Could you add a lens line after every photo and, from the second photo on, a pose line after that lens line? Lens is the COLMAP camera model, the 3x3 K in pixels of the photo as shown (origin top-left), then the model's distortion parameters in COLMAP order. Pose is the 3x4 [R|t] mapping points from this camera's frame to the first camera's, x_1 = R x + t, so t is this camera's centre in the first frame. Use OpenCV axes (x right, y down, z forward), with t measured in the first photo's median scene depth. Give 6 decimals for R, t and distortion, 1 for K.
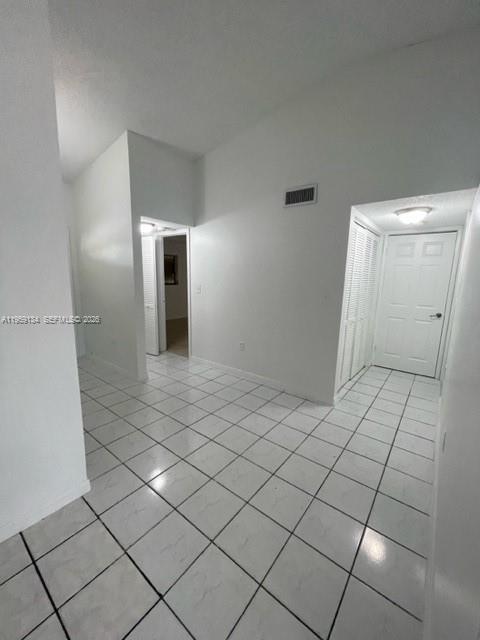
lens RADIAL K [[260.4, 0, 241.2], [0, 260.4, 319.2], [0, 0, 1]] dist [-0.001871, -0.000100]
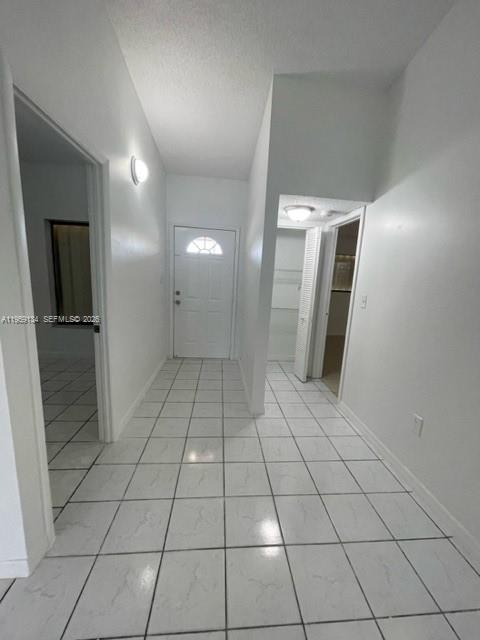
lens RADIAL K [[260.4, 0, 243.0], [0, 260.4, 321.2], [0, 0, 1]] dist [-0.001871, -0.000100]
pose [[0.690791, 0.142255, -0.708922, 0.127622], [-0.153923, 0.986914, 0.048051, -0.082457], [0.706481, 0.075926, 0.703648, 0.532683]]
